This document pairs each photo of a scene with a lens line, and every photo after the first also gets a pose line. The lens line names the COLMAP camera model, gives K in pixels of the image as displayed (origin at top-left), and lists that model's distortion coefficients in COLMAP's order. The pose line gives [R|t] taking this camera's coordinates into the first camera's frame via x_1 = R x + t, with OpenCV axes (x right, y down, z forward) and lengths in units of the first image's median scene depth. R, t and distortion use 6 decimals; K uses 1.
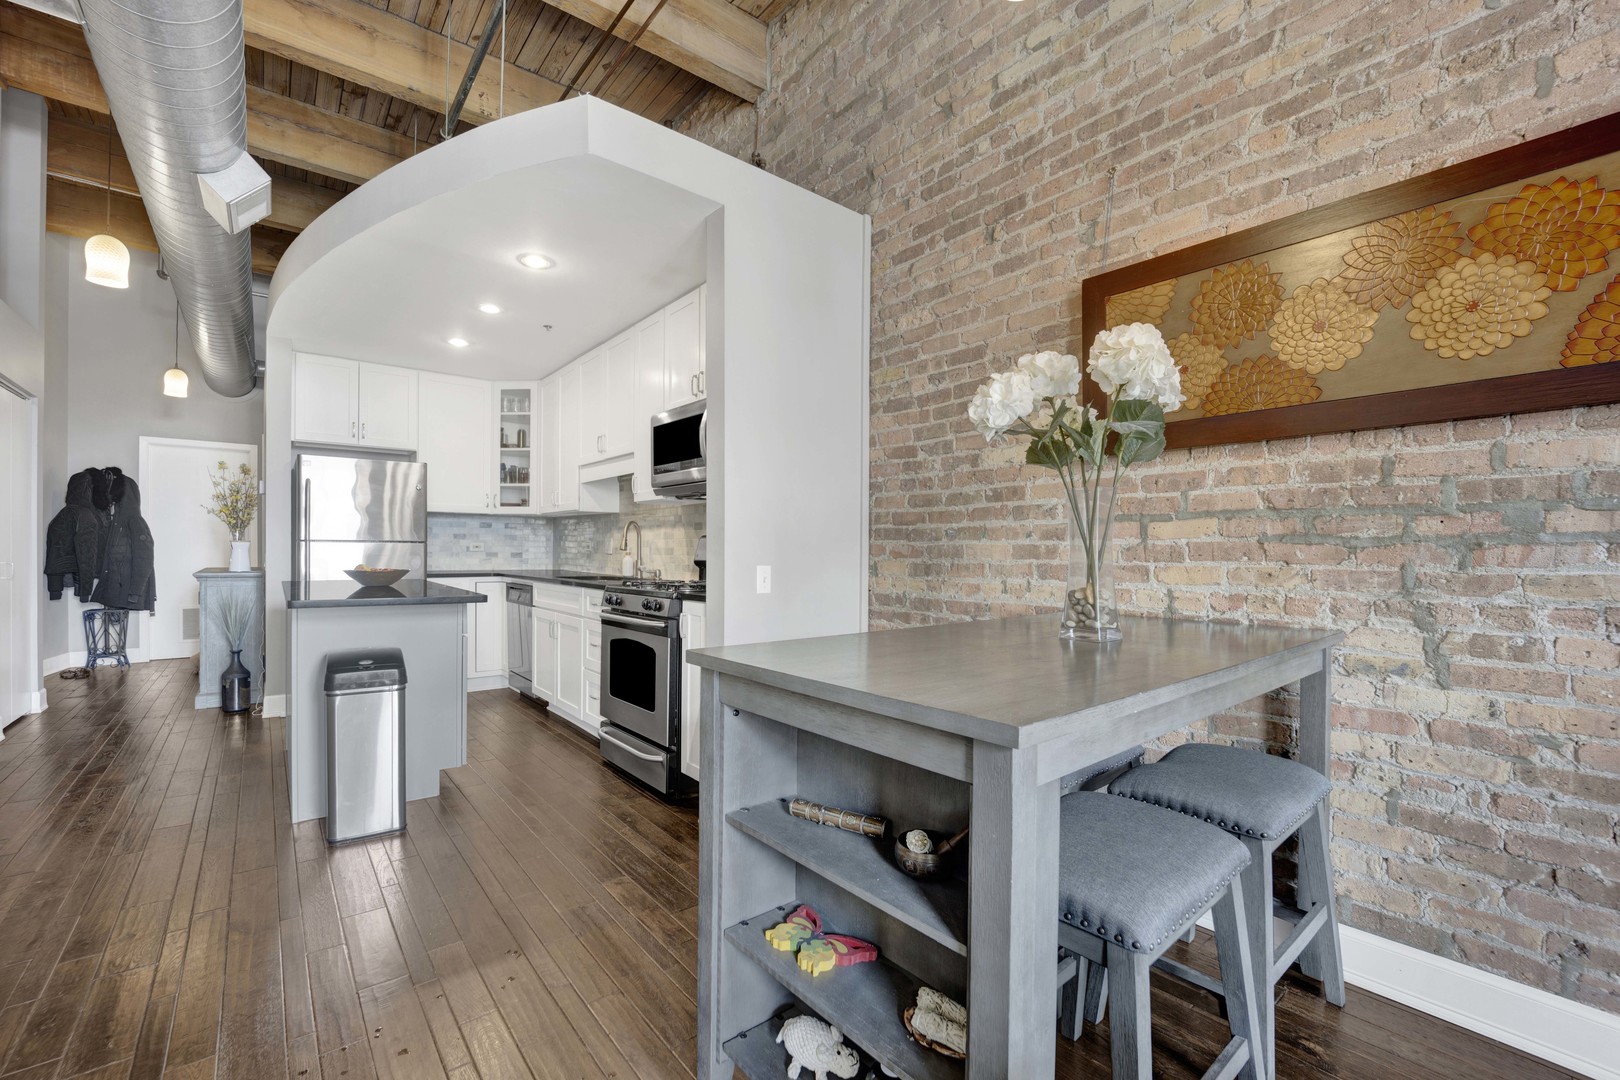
lens RADIAL K [[689.0, 0, 794.0], [0, 689.0, 543.1], [0, 0, 1]] dist [-0.016104, -0.000706]
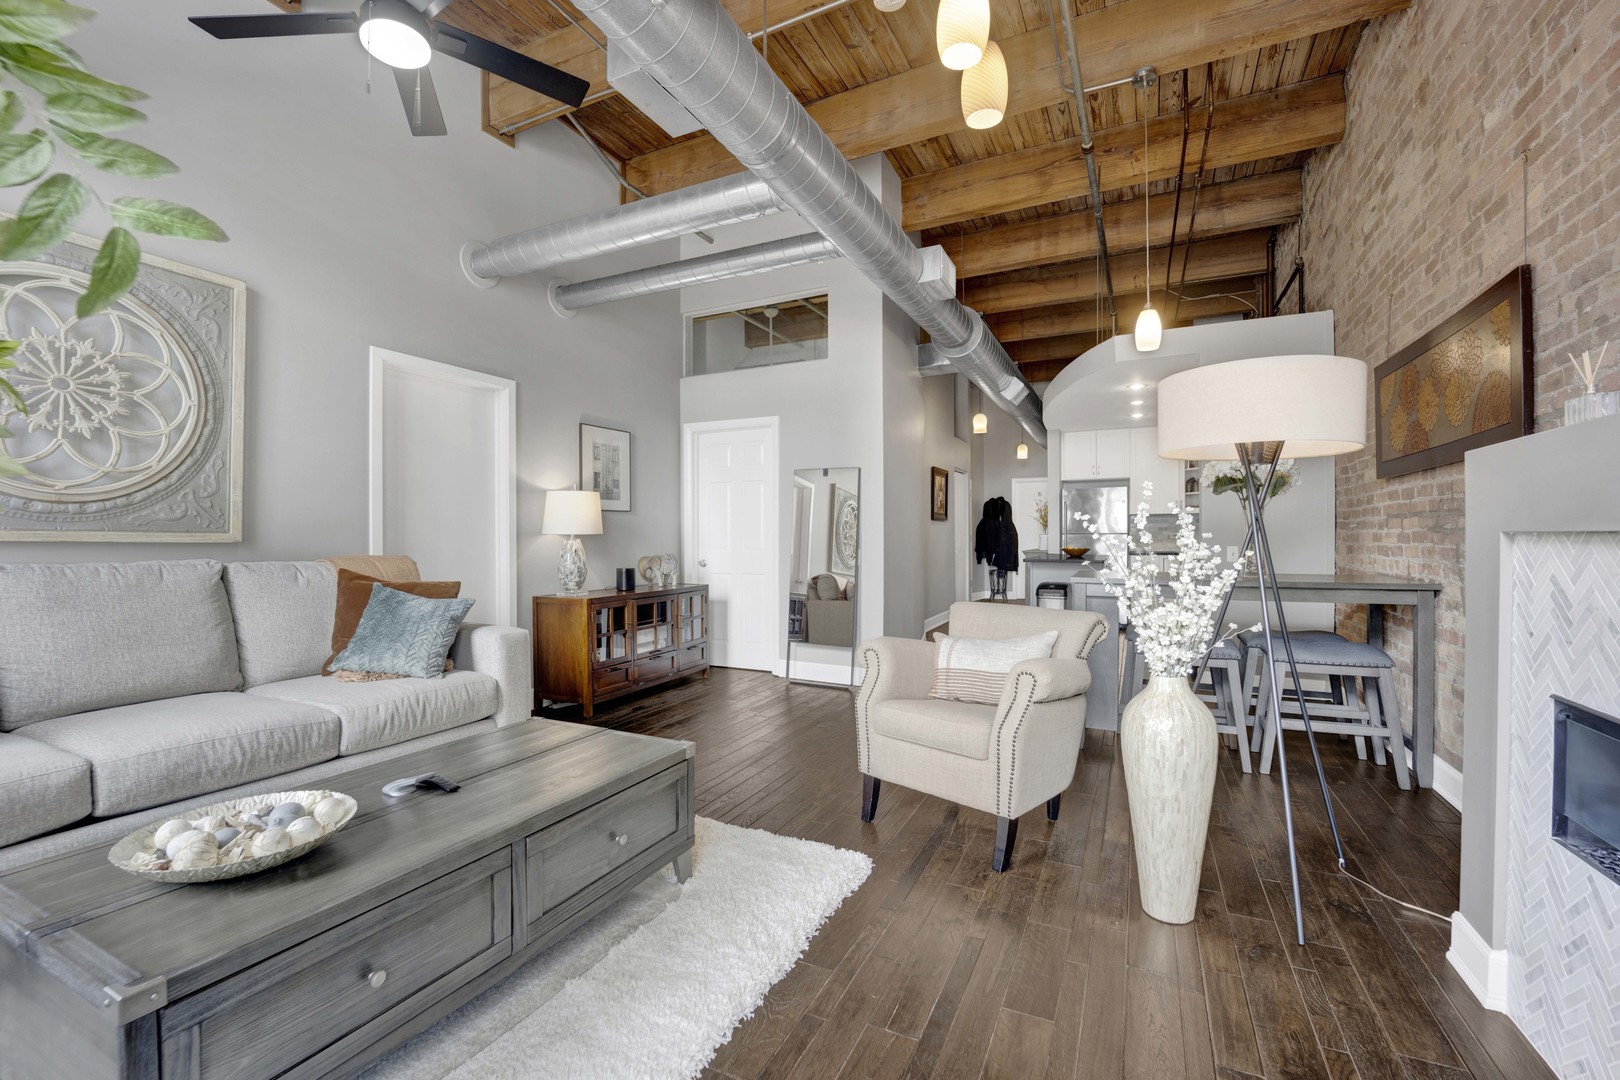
lens RADIAL K [[689.0, 0, 794.0], [0, 689.0, 543.1], [0, 0, 1]] dist [-0.016104, -0.000706]
pose [[0.422885, -0.000290, -0.906184, 0.671226], [0.016597, 0.999835, 0.007425, -0.004642], [0.906032, -0.018179, 0.422819, -0.467620]]
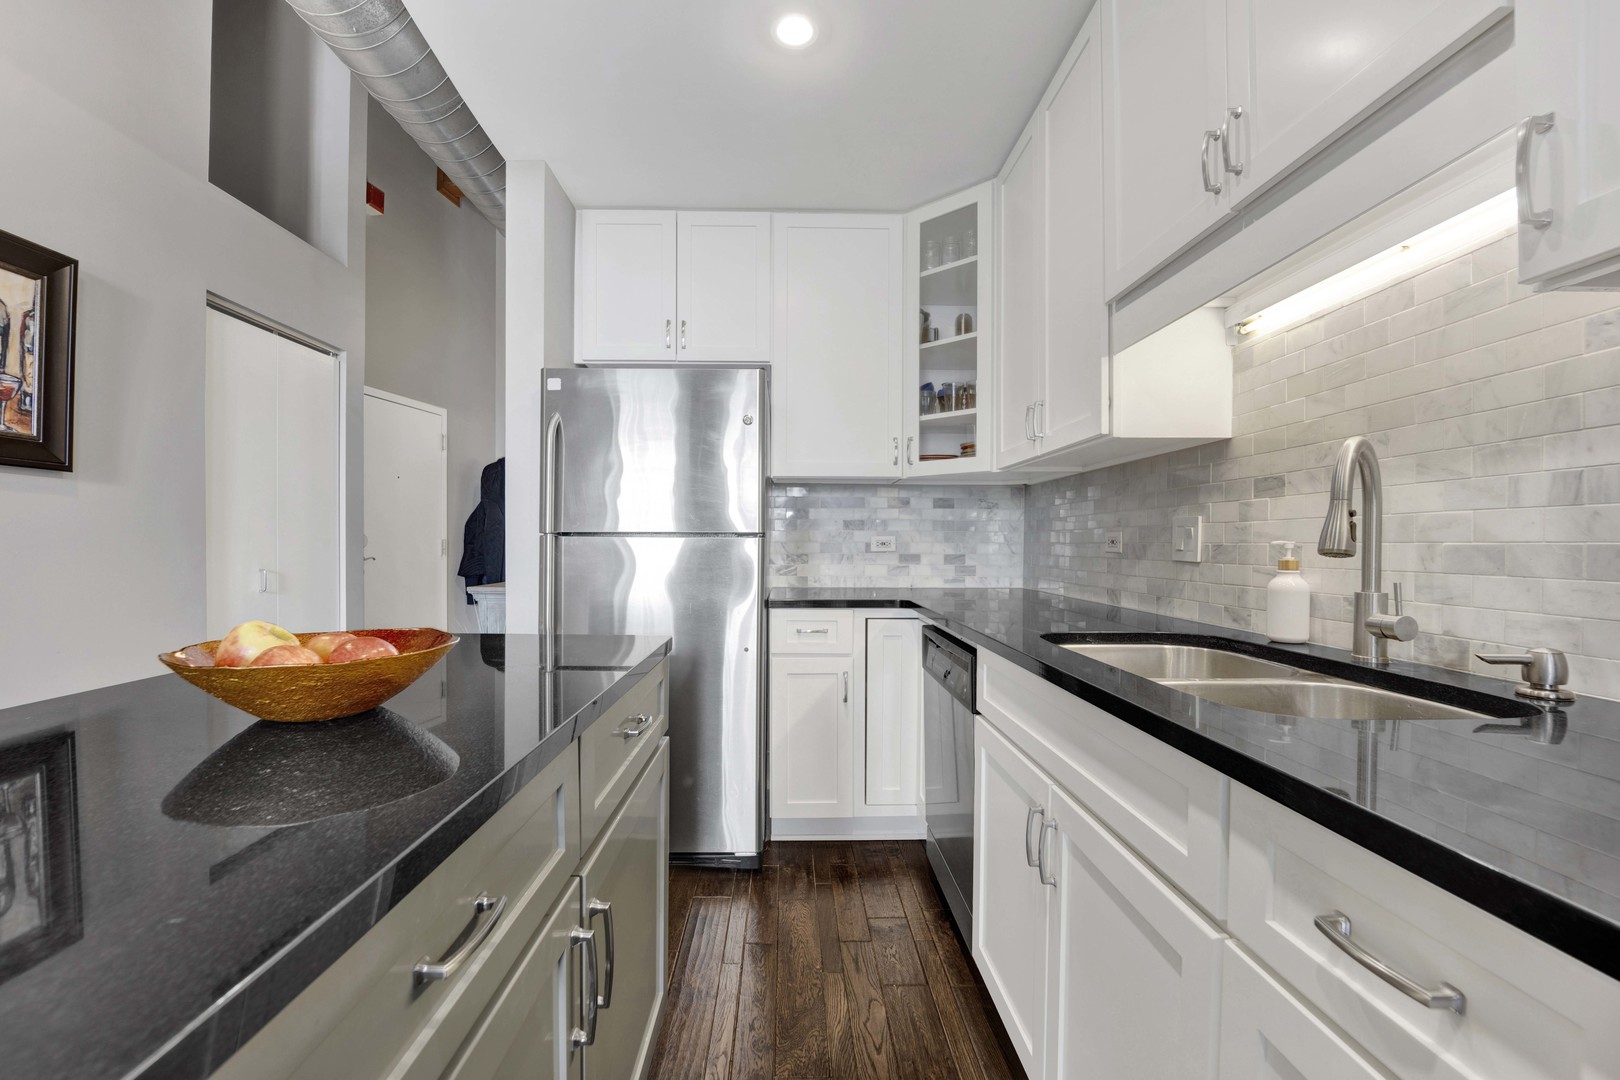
lens RADIAL K [[689.0, 0, 794.0], [0, 689.0, 543.1], [0, 0, 1]] dist [-0.016104, -0.000706]
pose [[0.798635, -0.005059, -0.601795, -0.247822], [0.007882, 0.999967, 0.002054, 0.003976], [0.601764, -0.006384, 0.798648, 0.672903]]
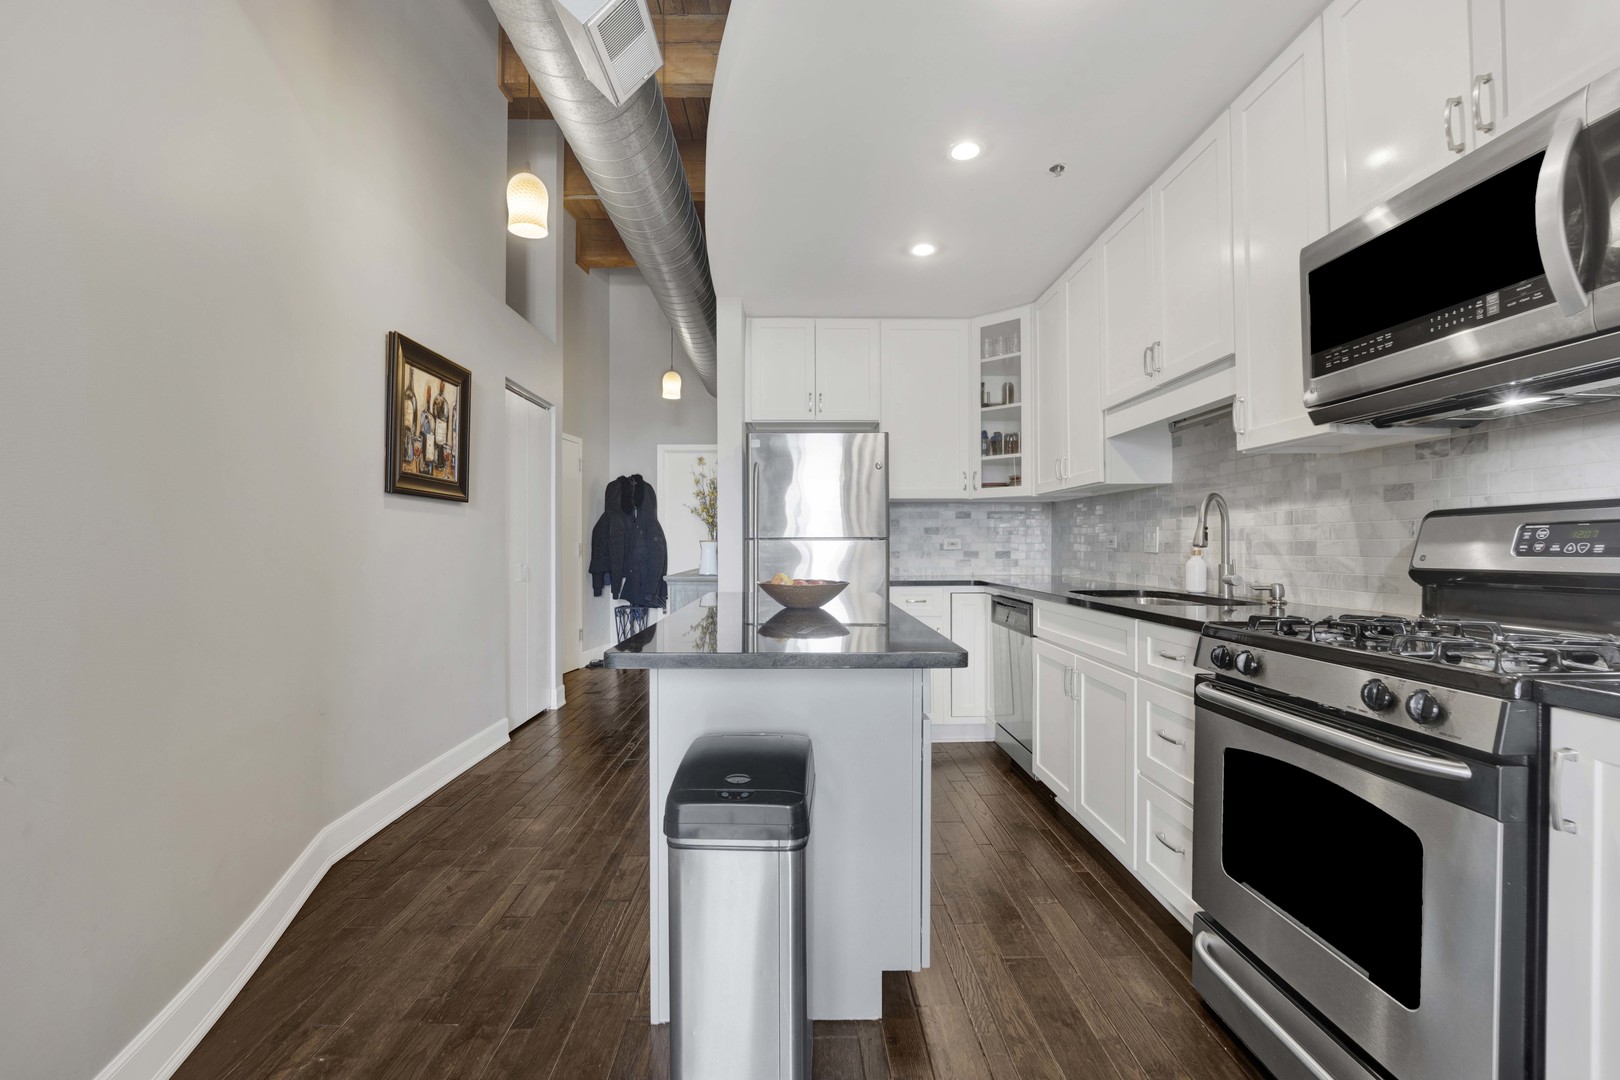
lens RADIAL K [[689.0, 0, 794.0], [0, 689.0, 543.1], [0, 0, 1]] dist [-0.016104, -0.000706]
pose [[0.786281, -0.011572, -0.617761, -0.164226], [0.013487, 0.999908, -0.001564, 0.003887], [0.617722, -0.007102, 0.786364, 0.371244]]
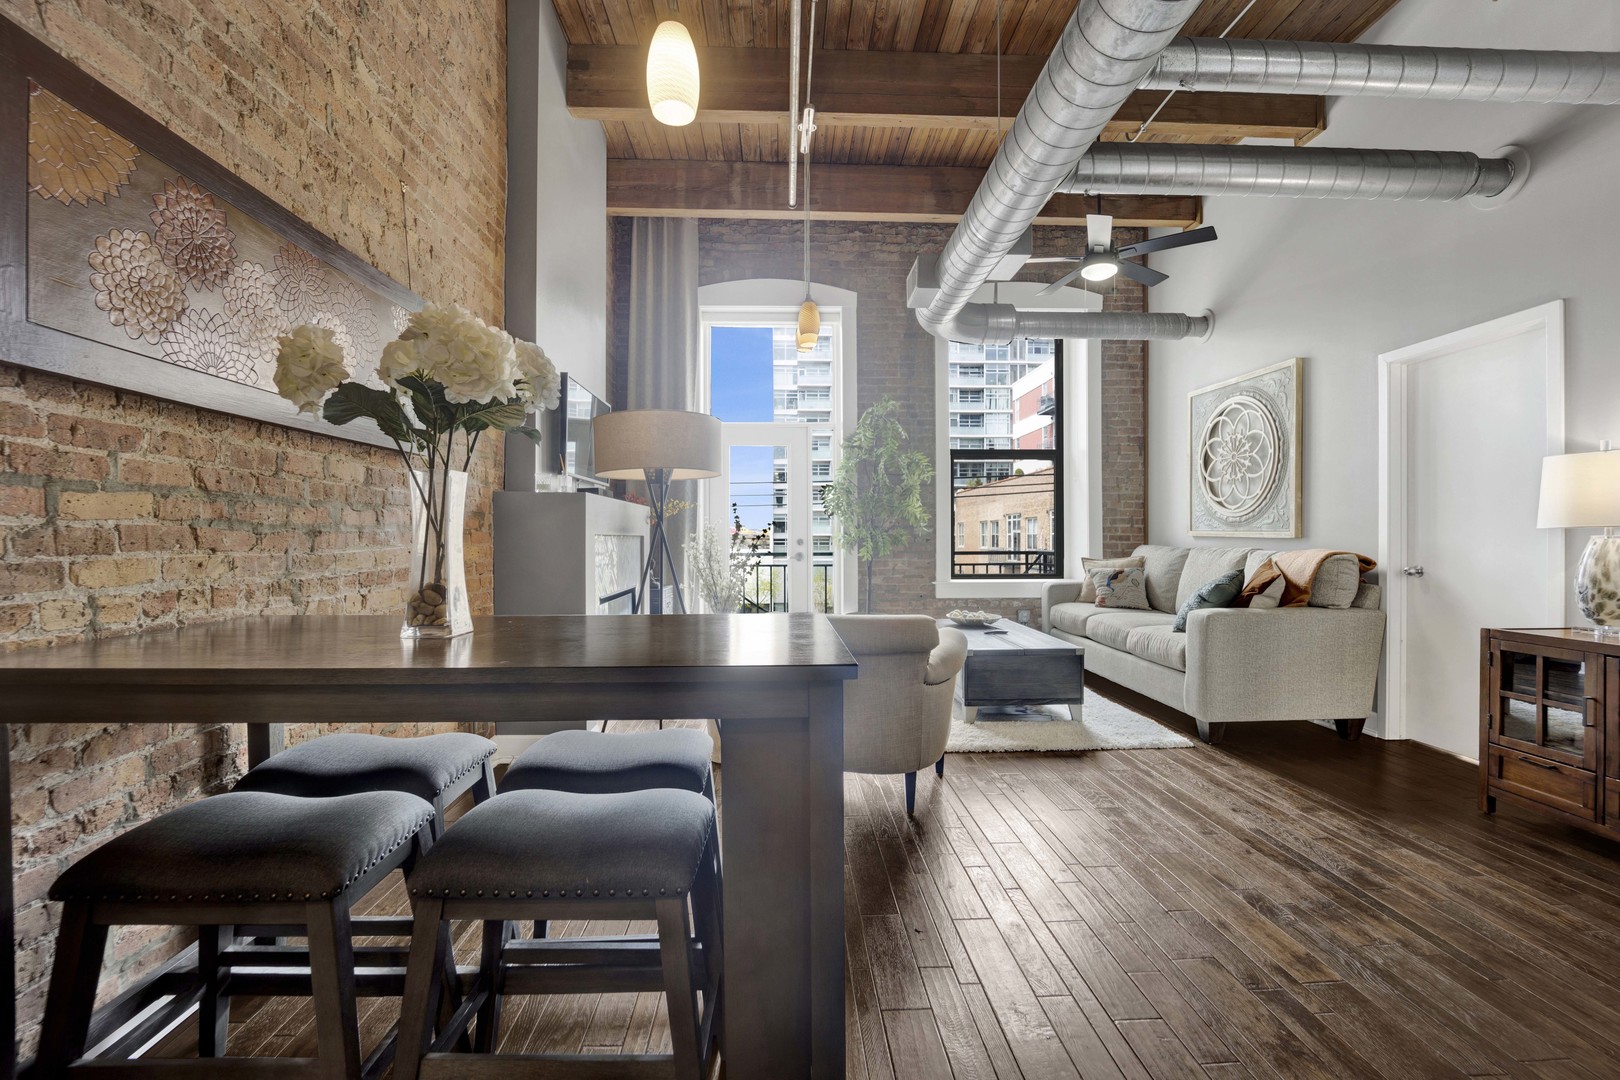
lens RADIAL K [[689.0, 0, 794.0], [0, 689.0, 543.1], [0, 0, 1]] dist [-0.016104, -0.000706]
pose [[-0.808482, -0.009571, 0.588443, -0.172010], [-0.010396, 0.999944, 0.001980, 0.003727], [-0.588429, -0.004517, -0.808536, 0.508661]]
